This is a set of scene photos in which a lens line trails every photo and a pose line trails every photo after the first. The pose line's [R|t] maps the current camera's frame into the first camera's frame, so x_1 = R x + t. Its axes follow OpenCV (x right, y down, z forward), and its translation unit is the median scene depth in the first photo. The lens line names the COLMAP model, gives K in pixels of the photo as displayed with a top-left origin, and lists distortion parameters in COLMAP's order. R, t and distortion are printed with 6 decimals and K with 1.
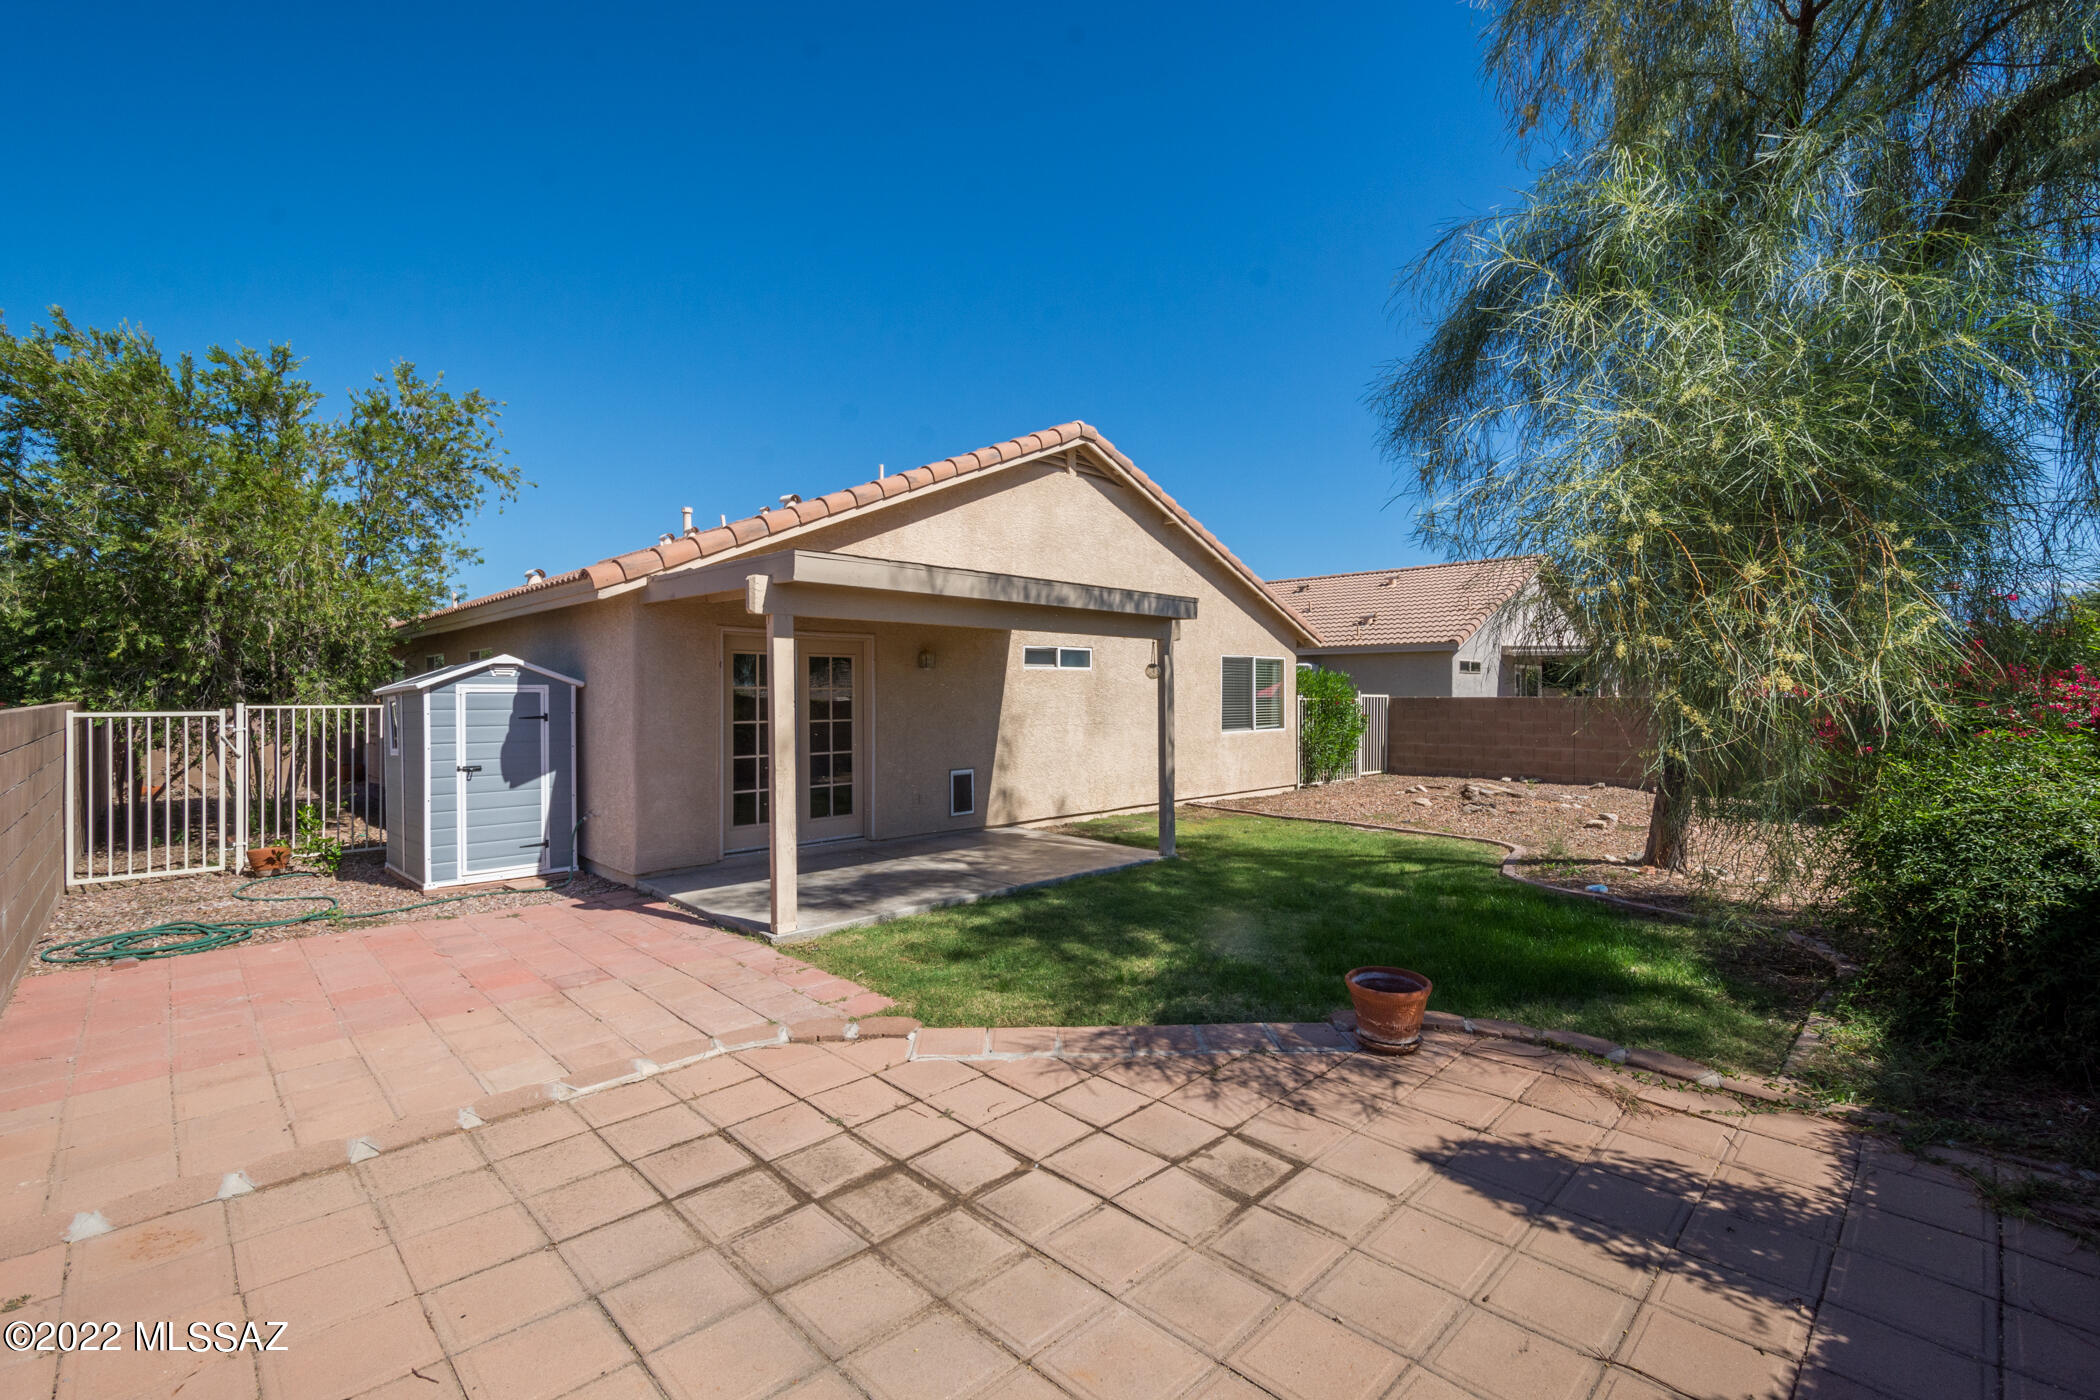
lens RADIAL K [[916.5, 0, 1084.1], [0, 916.5, 686.9], [0, 0, 1]] dist [0.019800, 0.000109]
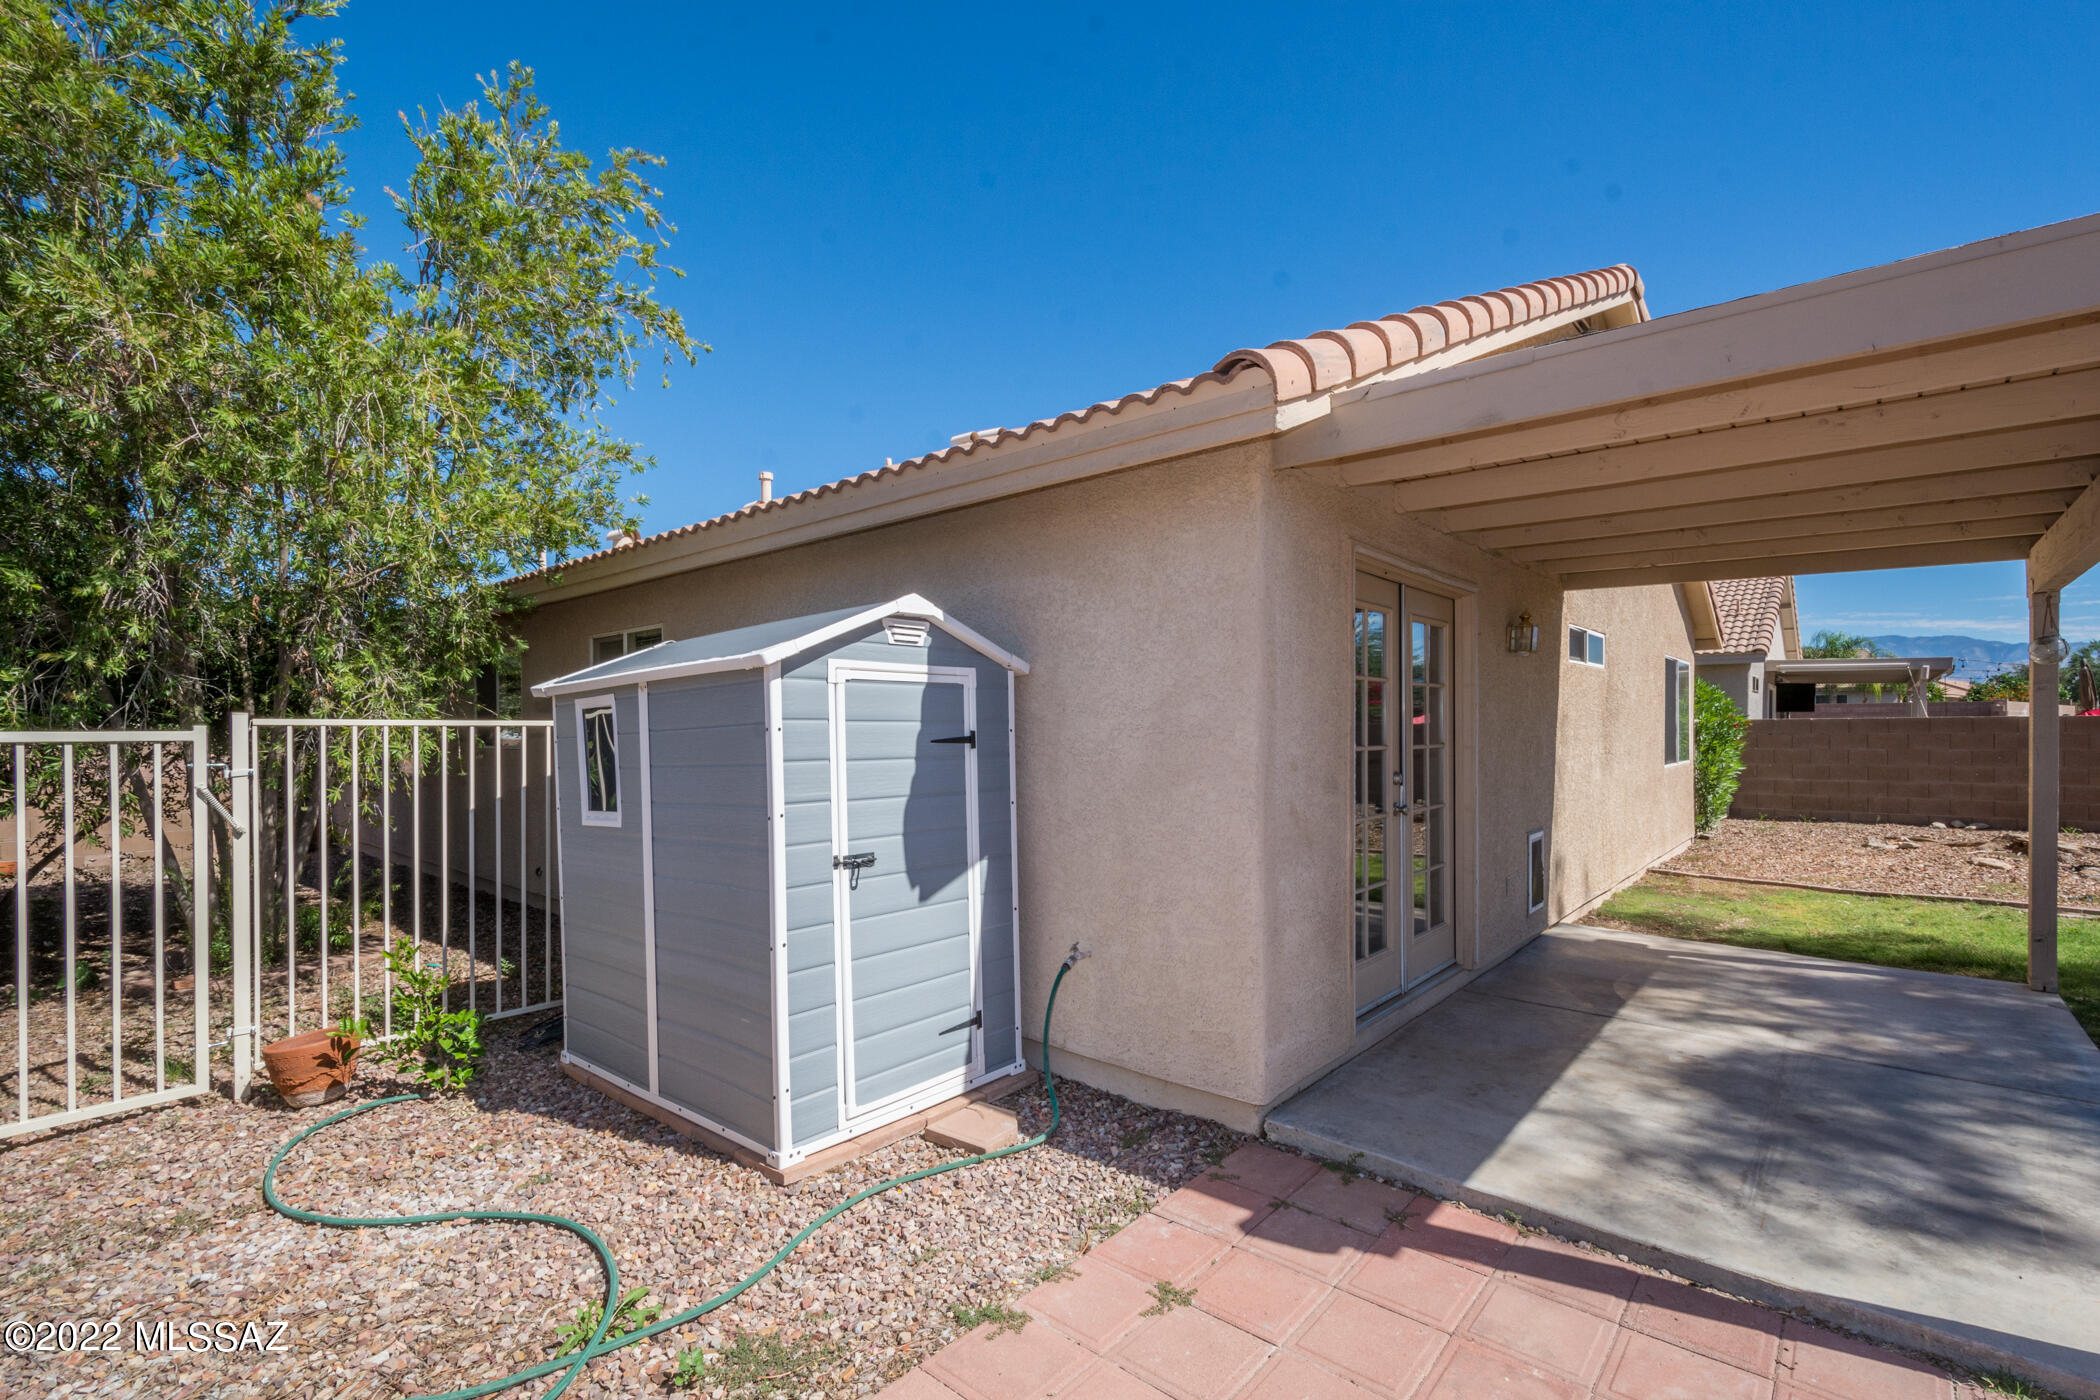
lens RADIAL K [[923.0, 0, 1098.9], [0, 923.0, 732.0], [0, 0, 1]] dist [0.010035, 0.000194]
pose [[0.995940, -0.003772, 0.089939, -0.539328], [0.002849, 0.999942, 0.010379, 0.023567], [-0.089973, -0.010081, 0.995893, 0.522766]]
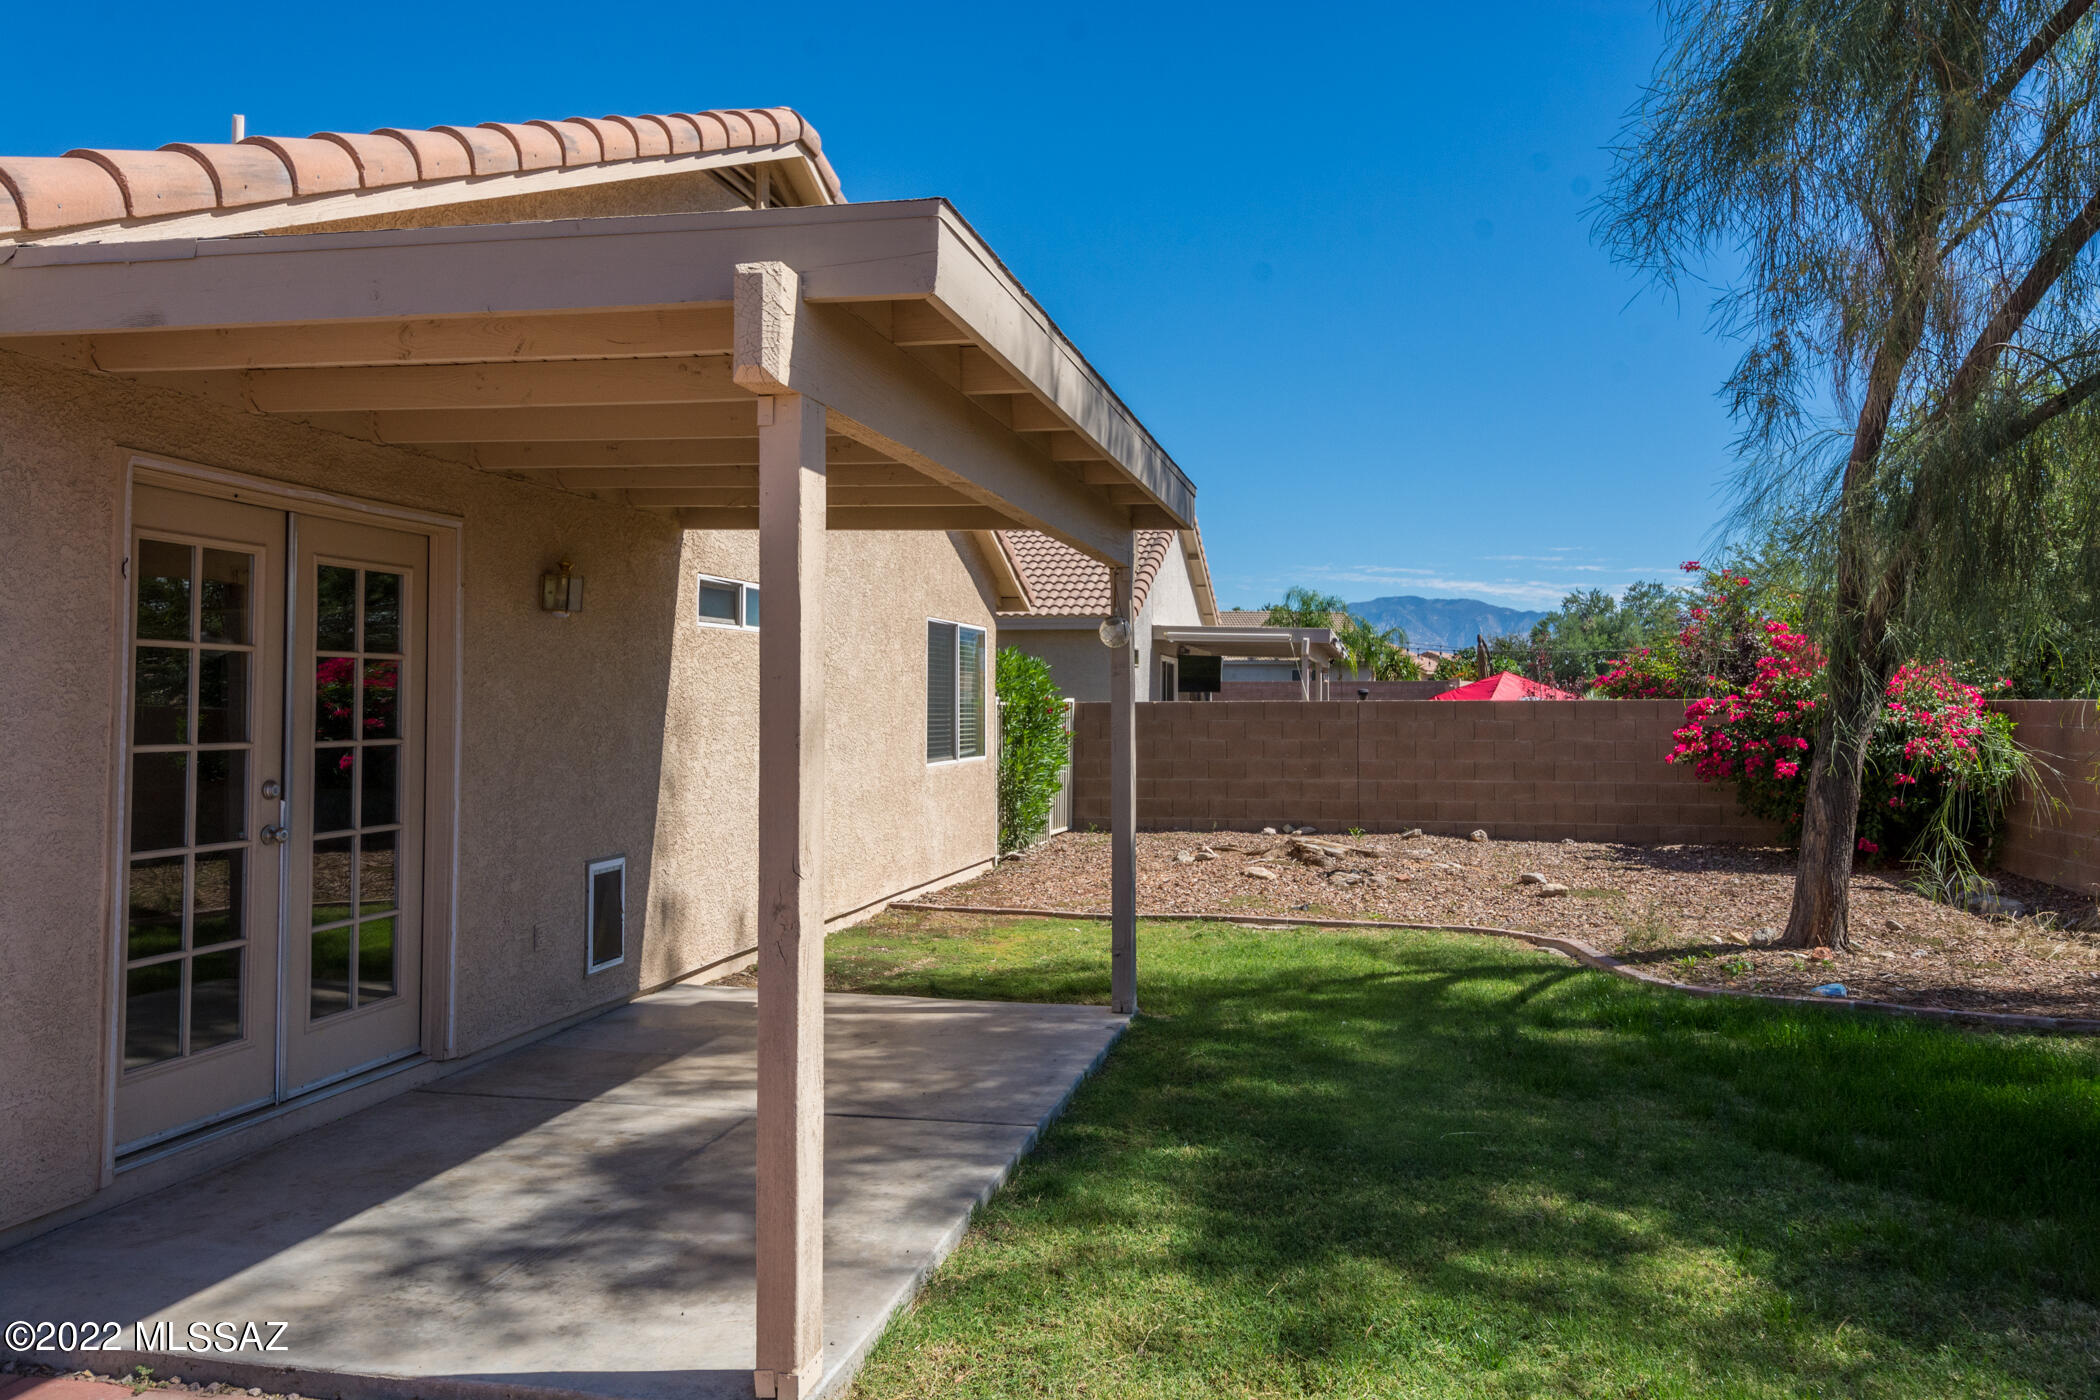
lens RADIAL K [[1493.5, 0, 1094.4], [0, 1493.5, 646.1], [0, 0, 1]] dist [0.047539, -0.060219]
pose [[0.833892, 0.024607, 0.551379, -0.382811], [-0.005899, 0.999346, -0.035678, 0.018443], [-0.551896, 0.026499, 0.833492, 0.355673]]
